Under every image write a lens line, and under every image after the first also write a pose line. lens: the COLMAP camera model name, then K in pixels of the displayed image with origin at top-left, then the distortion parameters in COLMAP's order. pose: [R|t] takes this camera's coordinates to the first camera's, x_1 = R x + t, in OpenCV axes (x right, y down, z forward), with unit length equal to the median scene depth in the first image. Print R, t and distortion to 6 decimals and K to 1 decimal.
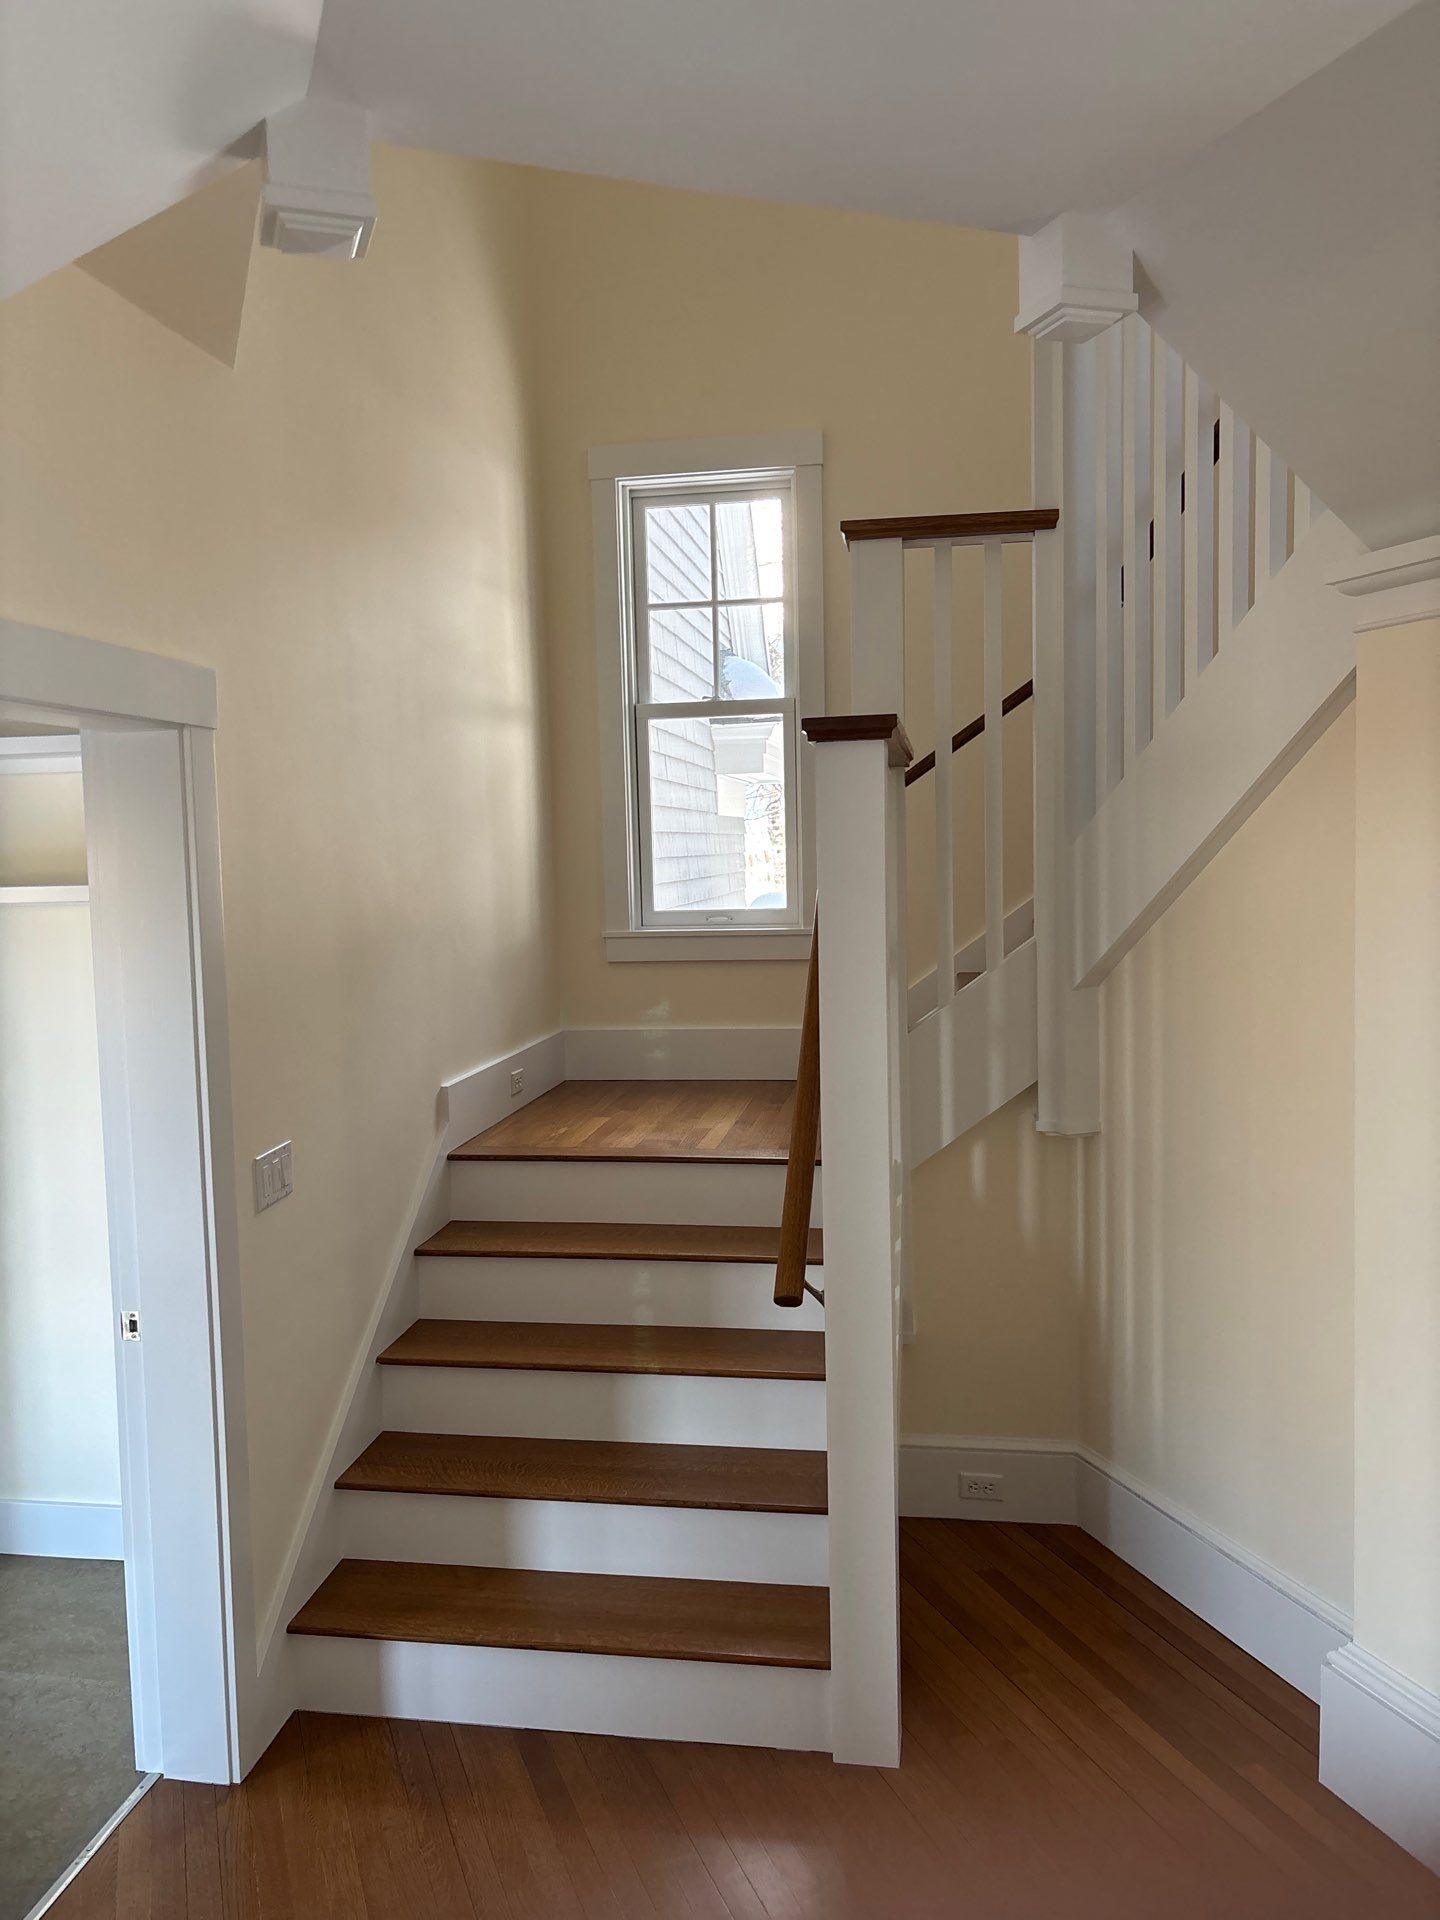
lens RADIAL K [[1447.7, 0, 717.9], [0, 1447.7, 952.4], [0, 0, 1]] dist [0.024789, -0.019671]
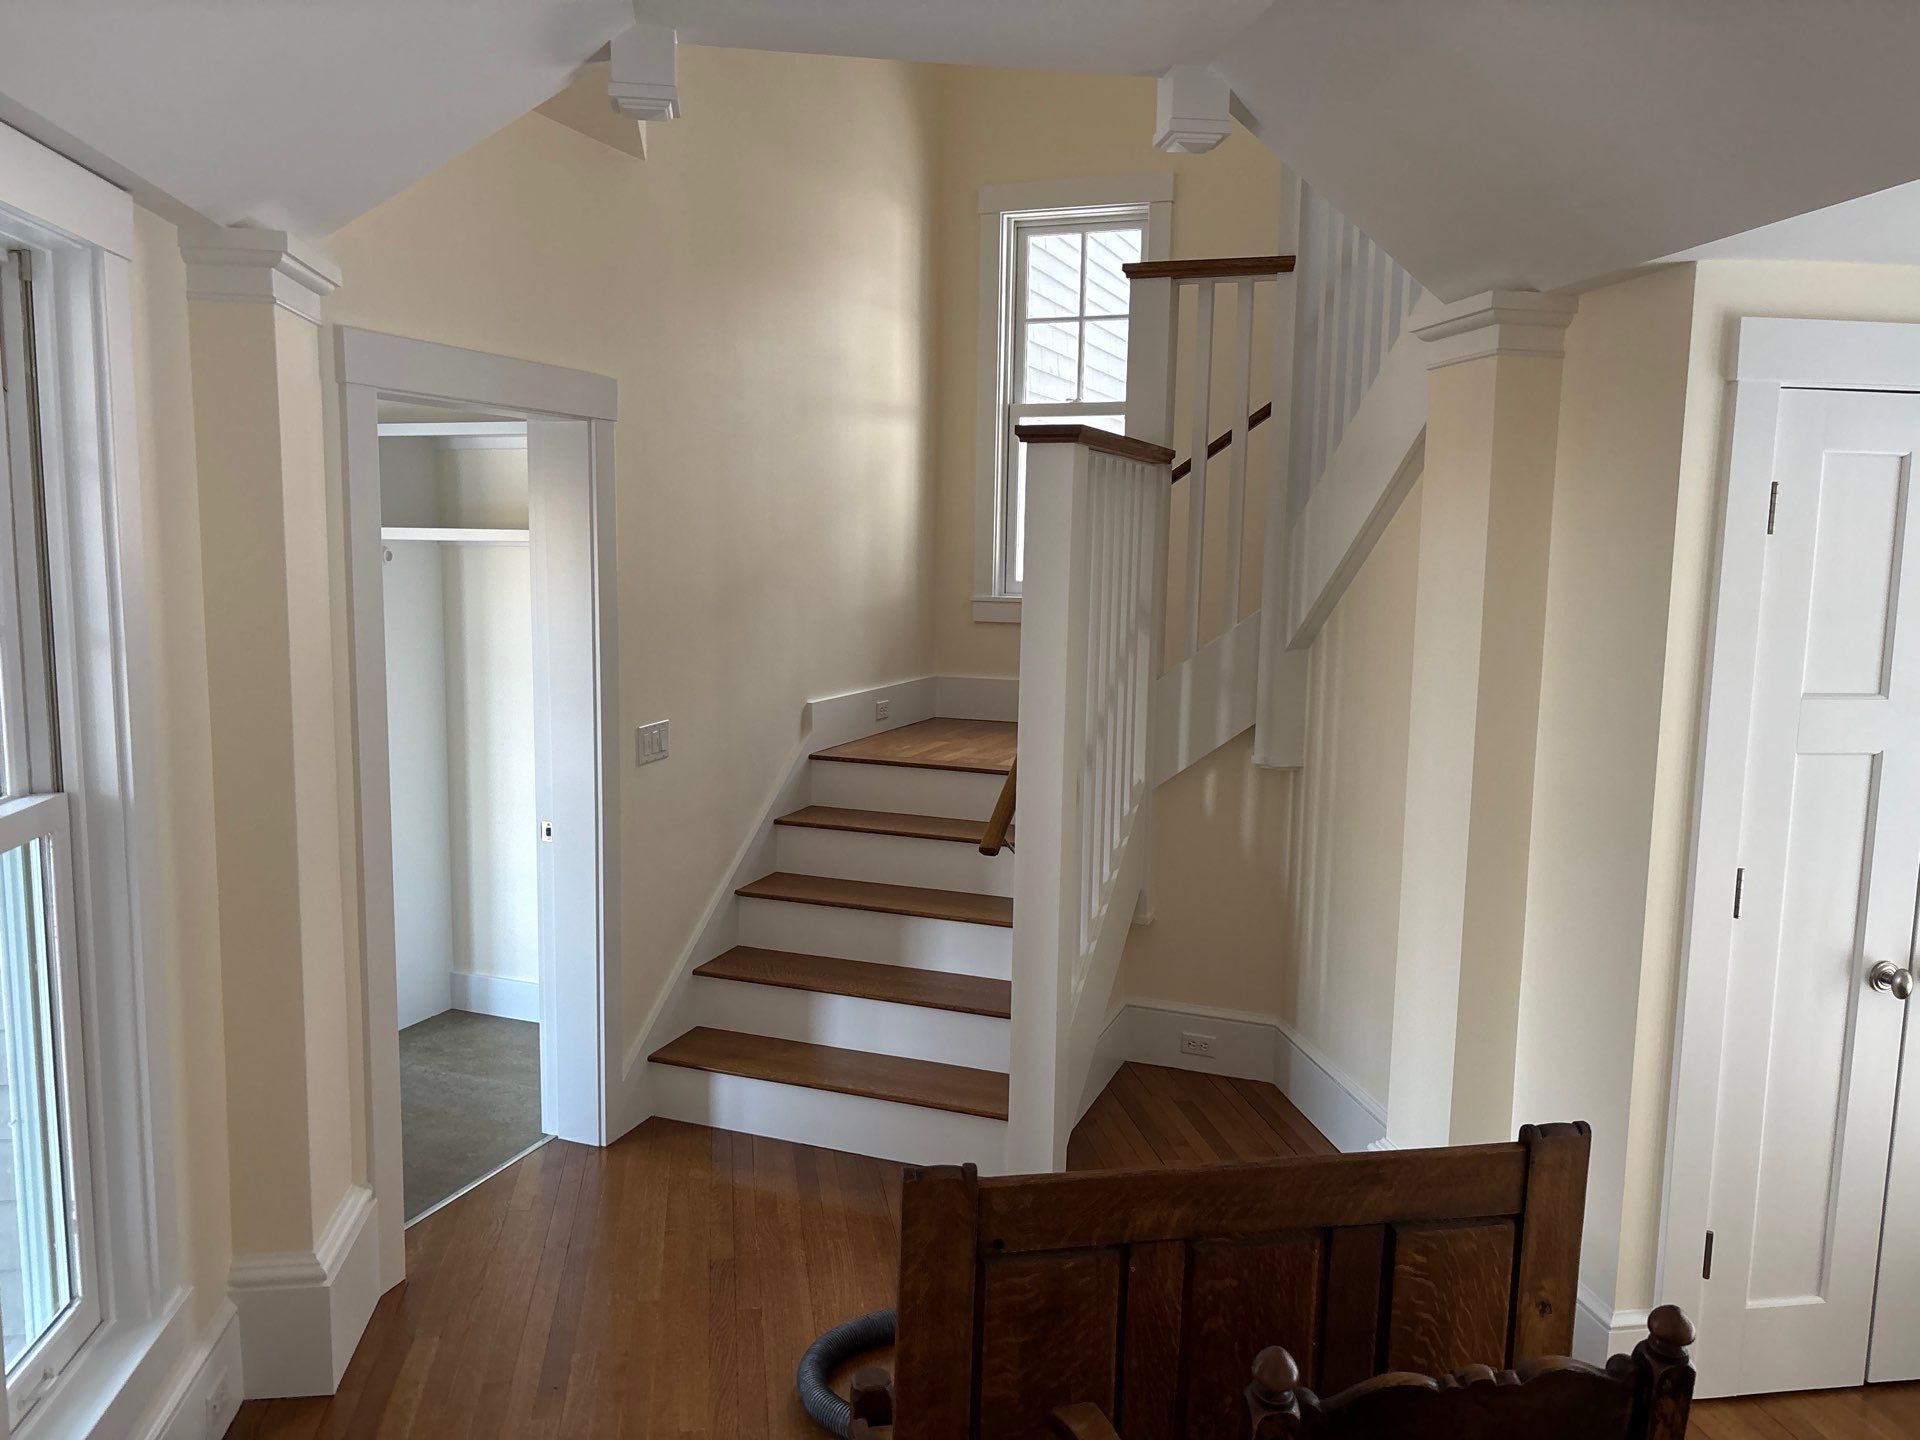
lens RADIAL K [[1447.7, 0, 960.0], [0, 1447.7, 725.4], [0, 0, 1]] dist [0.024789, -0.019671]
pose [[0.979631, 0.066308, -0.189544, 0.219968], [-0.055876, 0.996641, 0.059866, 0.032632], [0.192877, -0.048055, 0.980045, -0.278601]]
